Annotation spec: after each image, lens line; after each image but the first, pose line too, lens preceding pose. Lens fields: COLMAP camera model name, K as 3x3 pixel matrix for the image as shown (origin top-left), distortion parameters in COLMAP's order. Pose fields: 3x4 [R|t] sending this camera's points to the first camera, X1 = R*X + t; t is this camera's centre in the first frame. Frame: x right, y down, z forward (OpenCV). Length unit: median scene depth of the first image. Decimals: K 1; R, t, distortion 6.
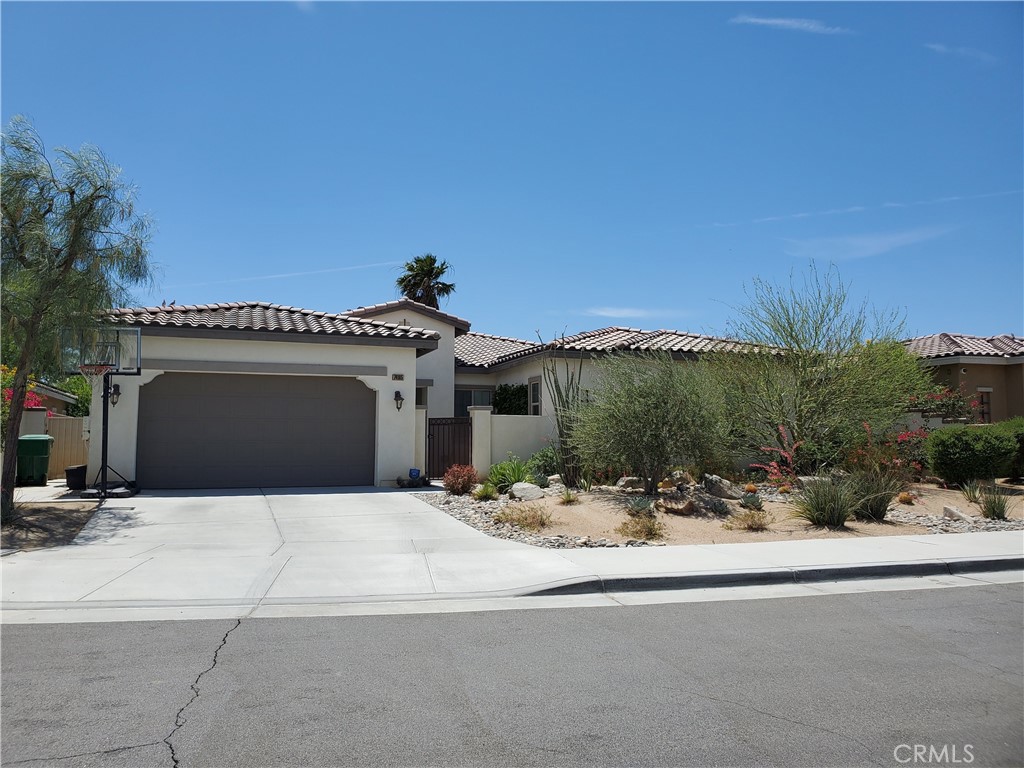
lens RADIAL K [[798.2, 0, 500.4], [0, 798.2, 390.8], [0, 0, 1]] dist [0.003849, -0.009208]
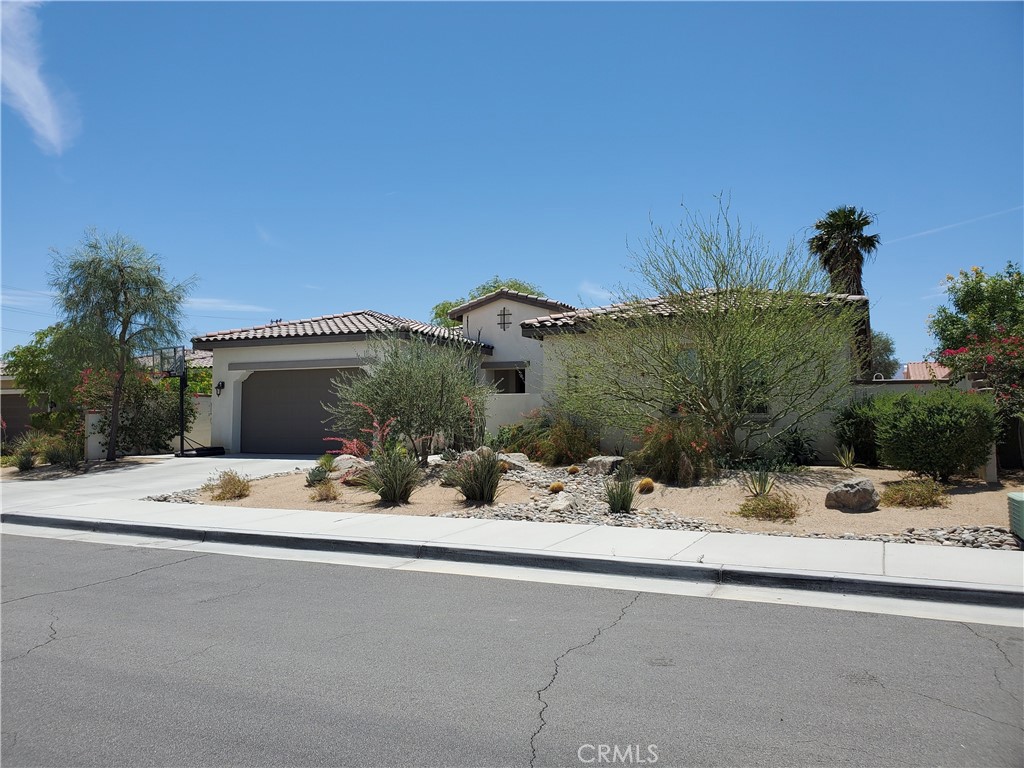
lens RADIAL K [[793.8, 0, 475.1], [0, 793.8, 381.3], [0, 0, 1]] dist [0.049337, -0.003162]
pose [[0.717242, -0.038917, -0.695736, 0.809089], [0.050402, 0.998721, -0.003905, 0.018675], [0.694999, -0.032266, 0.718287, 0.245768]]
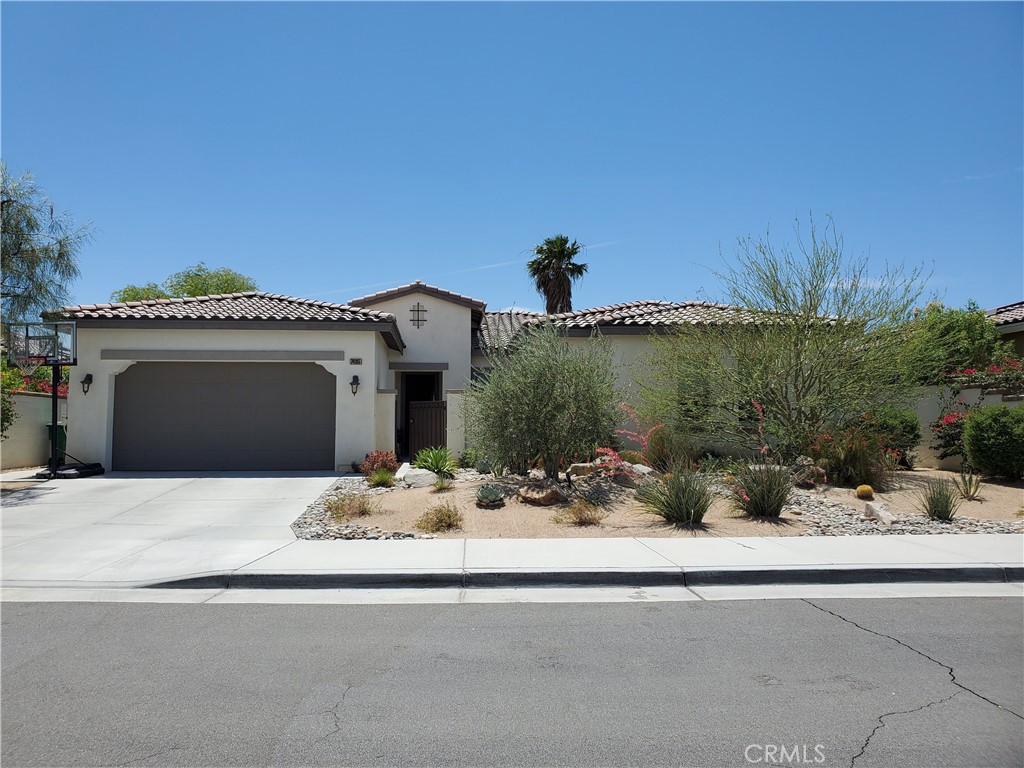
lens RADIAL K [[798.2, 0, 500.4], [0, 798.2, 390.8], [0, 0, 1]] dist [0.003849, -0.009208]
pose [[0.967029, -0.014486, -0.254256, 0.310441], [0.019724, 0.999642, 0.018065, 0.005405], [0.253903, -0.022484, 0.966968, 0.084887]]
